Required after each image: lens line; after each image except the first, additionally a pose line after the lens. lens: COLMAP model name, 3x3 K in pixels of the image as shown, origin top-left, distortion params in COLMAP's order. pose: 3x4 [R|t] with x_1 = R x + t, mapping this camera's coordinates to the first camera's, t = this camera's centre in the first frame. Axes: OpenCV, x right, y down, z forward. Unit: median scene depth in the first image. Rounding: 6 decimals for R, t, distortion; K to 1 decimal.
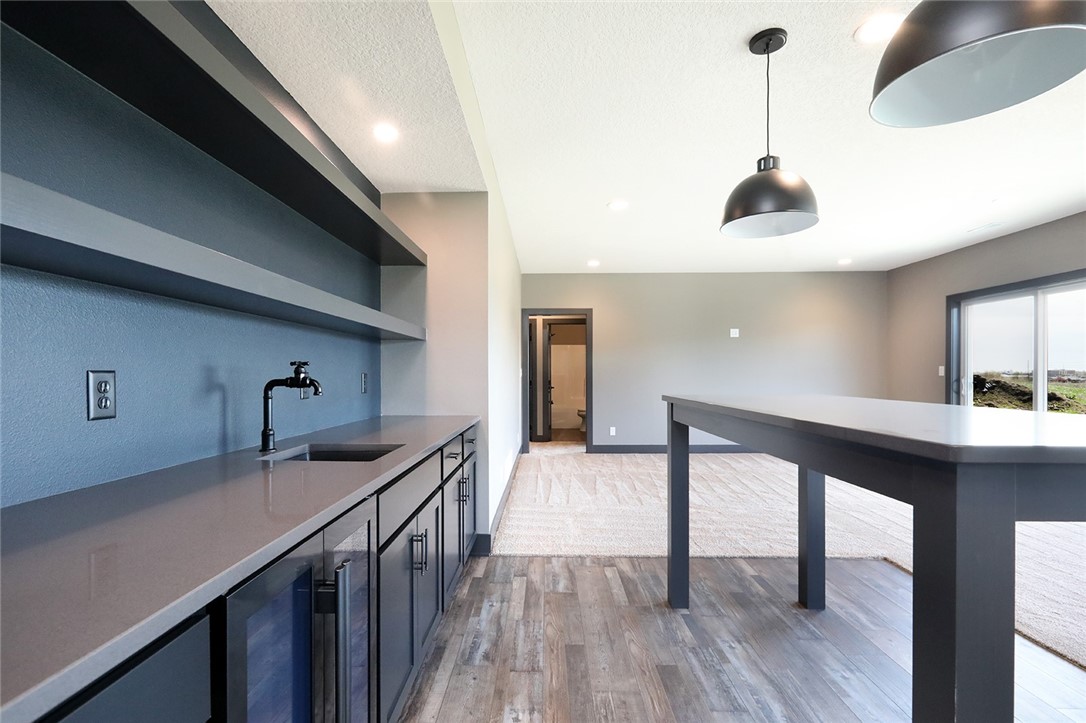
lens RADIAL K [[490.3, 0, 520.3], [0, 490.3, 370.0], [0, 0, 1]] dist [0.001075, 0.000262]
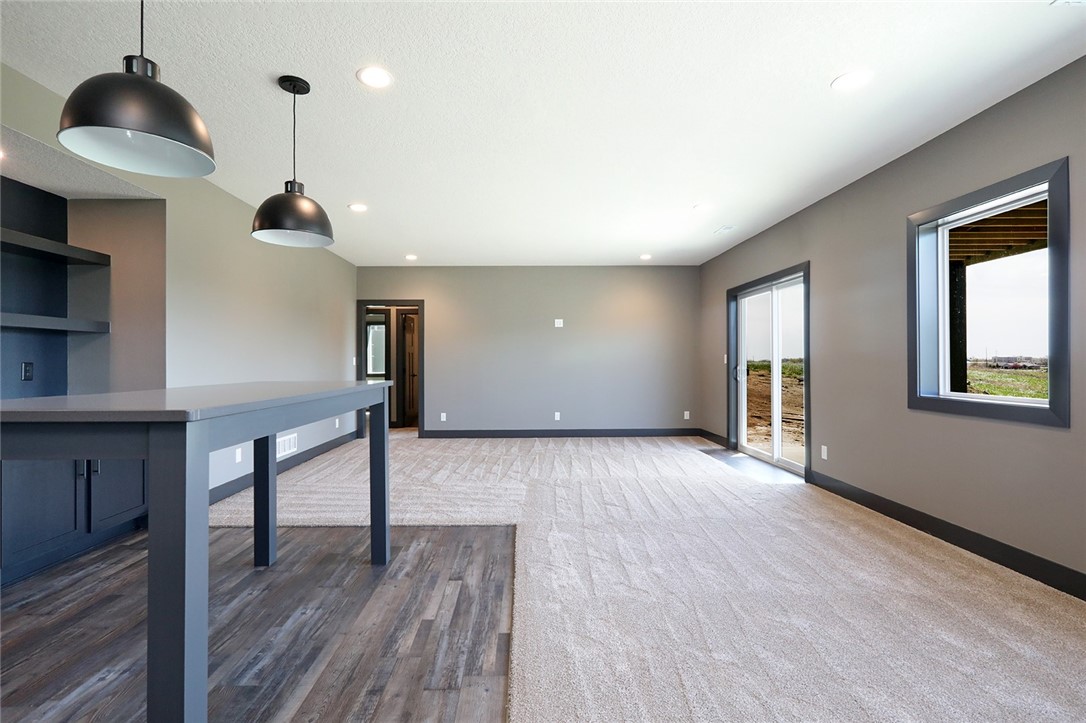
lens RADIAL K [[496.6, 0, 511.4], [0, 496.6, 361.2], [0, 0, 1]] dist [0.005762, 0.000498]
pose [[0.999560, -0.001189, 0.029646, 0.727239], [0.000948, 0.999966, 0.008137, -0.007026], [-0.029655, -0.008105, 0.999527, -0.157822]]
